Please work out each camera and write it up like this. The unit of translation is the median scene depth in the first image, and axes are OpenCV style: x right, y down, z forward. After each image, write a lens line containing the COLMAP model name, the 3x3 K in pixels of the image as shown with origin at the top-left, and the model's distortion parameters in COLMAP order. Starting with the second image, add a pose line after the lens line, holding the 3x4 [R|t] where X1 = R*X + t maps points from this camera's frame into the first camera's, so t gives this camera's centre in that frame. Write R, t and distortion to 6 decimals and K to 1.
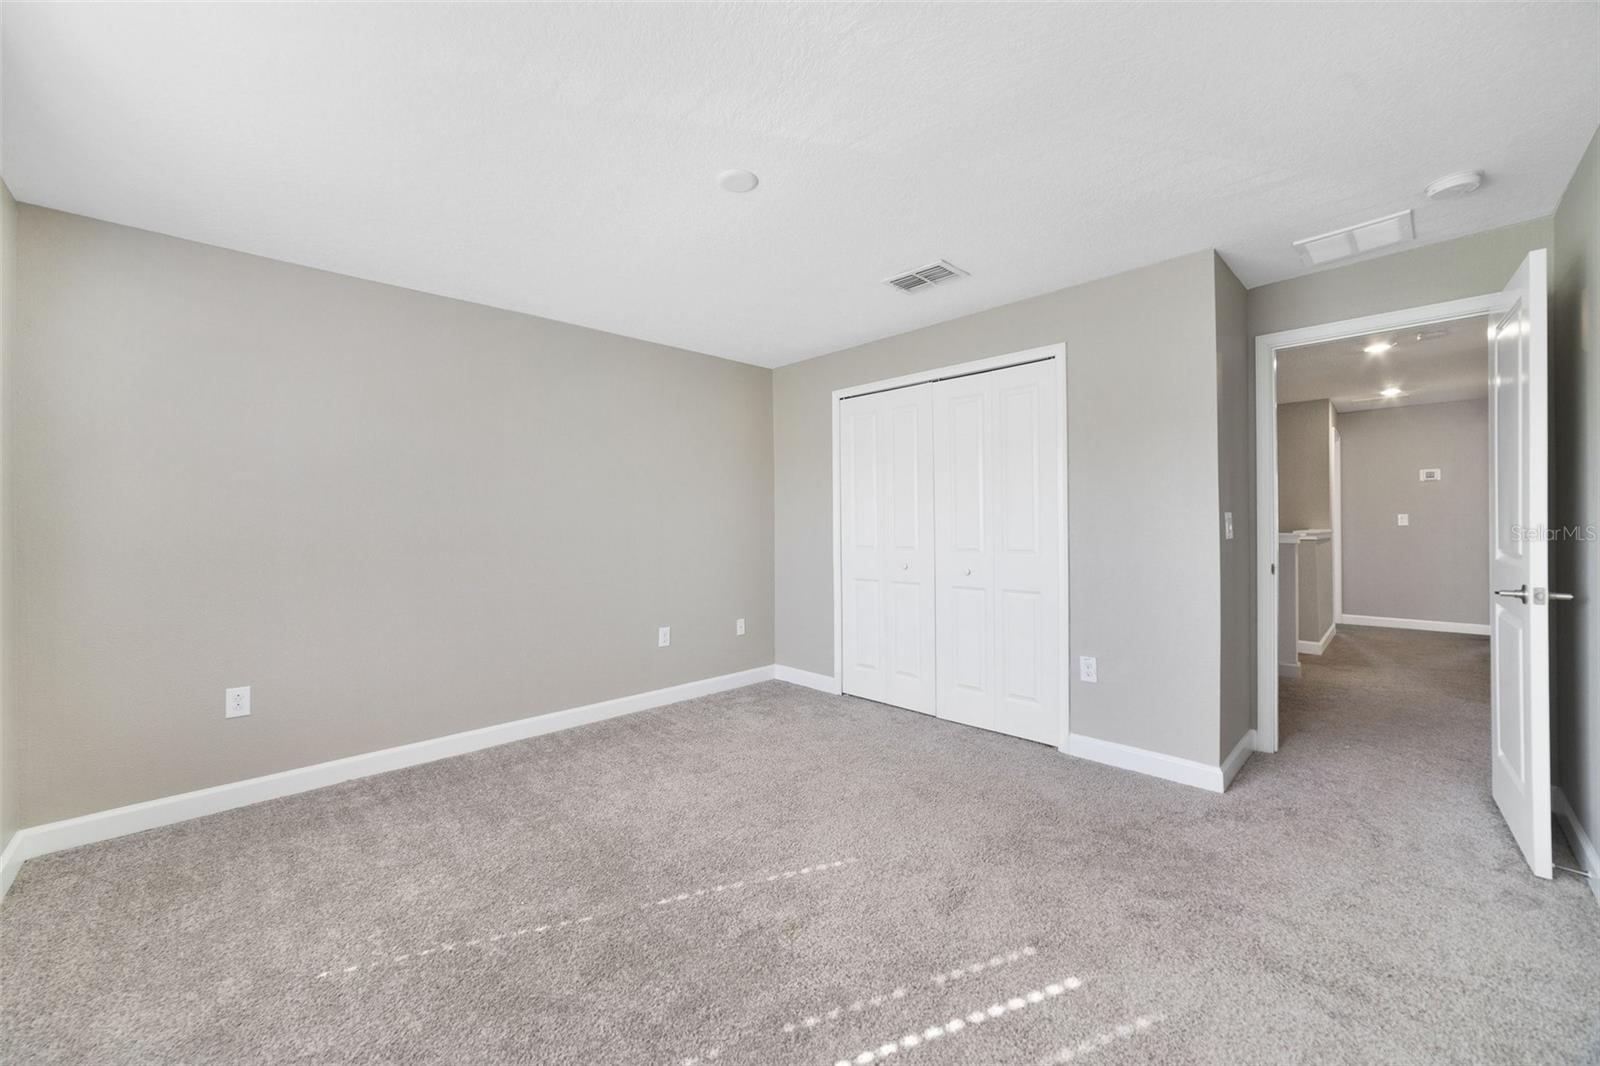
lens RADIAL K [[625.3, 0, 794.7], [0, 625.3, 522.3], [0, 0, 1]] dist [-0.001323, 0.000669]
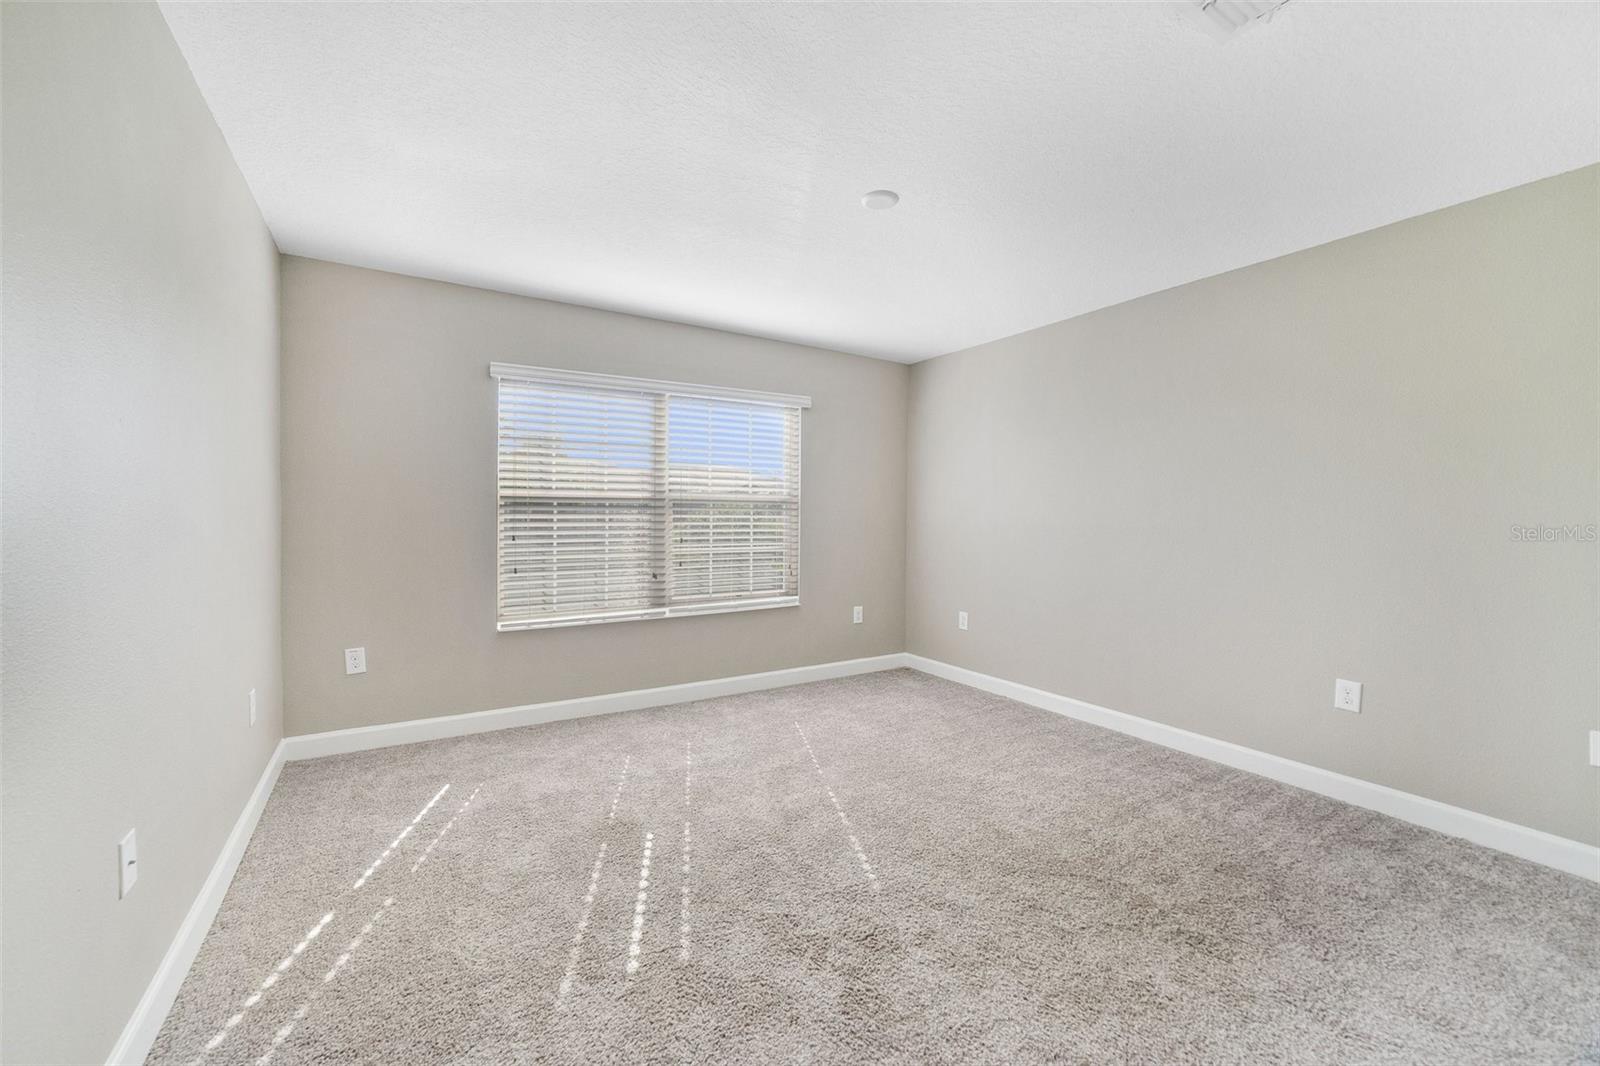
lens RADIAL K [[625.3, 0, 794.7], [0, 625.3, 522.3], [0, 0, 1]] dist [-0.001323, 0.000669]
pose [[-0.243234, 0.022205, -0.969713, 1.066453], [0.008888, 0.999747, 0.020664, -0.030490], [0.969927, -0.003593, -0.243370, 1.169850]]
